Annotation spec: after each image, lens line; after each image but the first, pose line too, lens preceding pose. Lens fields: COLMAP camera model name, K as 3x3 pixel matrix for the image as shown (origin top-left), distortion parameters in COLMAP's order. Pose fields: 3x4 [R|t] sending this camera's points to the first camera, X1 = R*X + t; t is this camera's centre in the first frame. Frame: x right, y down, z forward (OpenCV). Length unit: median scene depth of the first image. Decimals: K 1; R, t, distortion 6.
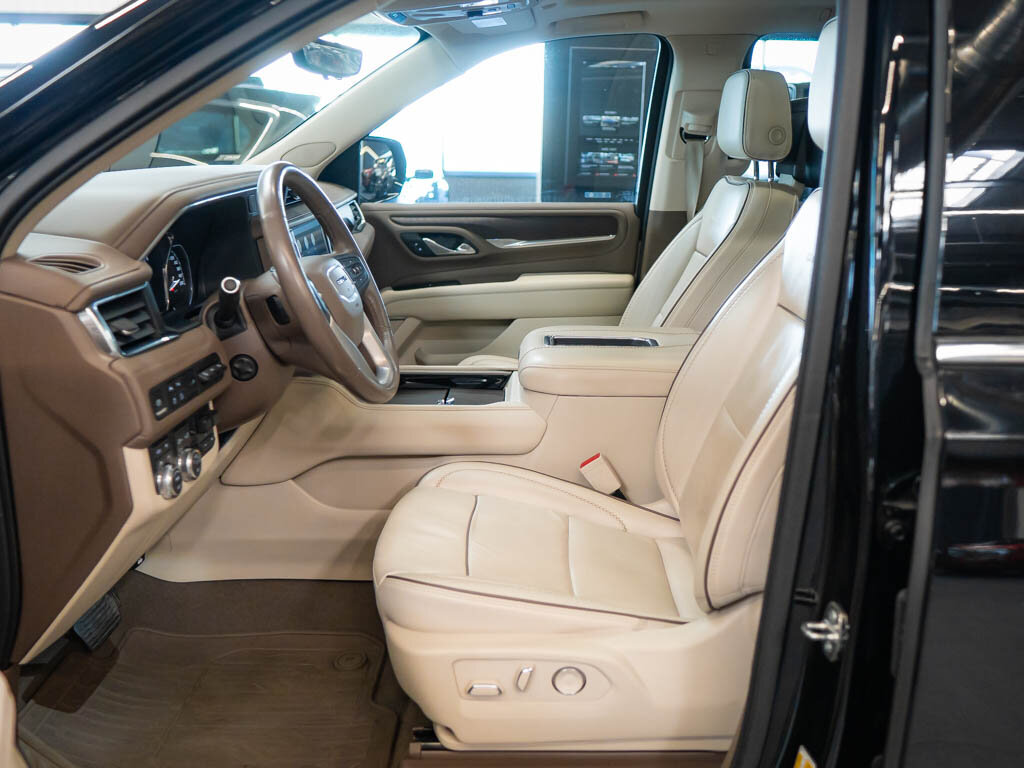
lens RADIAL K [[859.1, 0, 512.0], [0, 859.1, 384.0], [0, 0, 1]] dist [-0.006951, 0.002050]
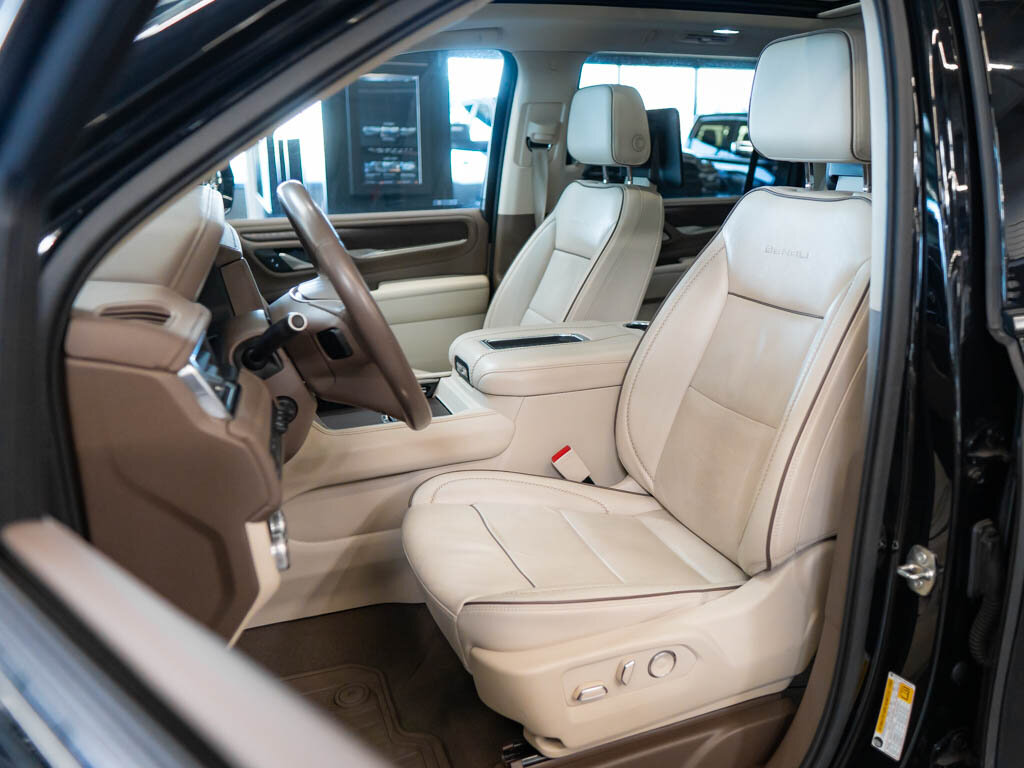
lens RADIAL K [[782.1, 0, 546.5], [0, 782.1, 384.0], [0, 0, 1]] dist [0.000035, -0.001470]
pose [[0.934594, -0.120003, 0.334864, -0.150987], [0.114740, 0.992760, 0.035533, -0.020569], [-0.336704, 0.005213, 0.941596, 0.060732]]
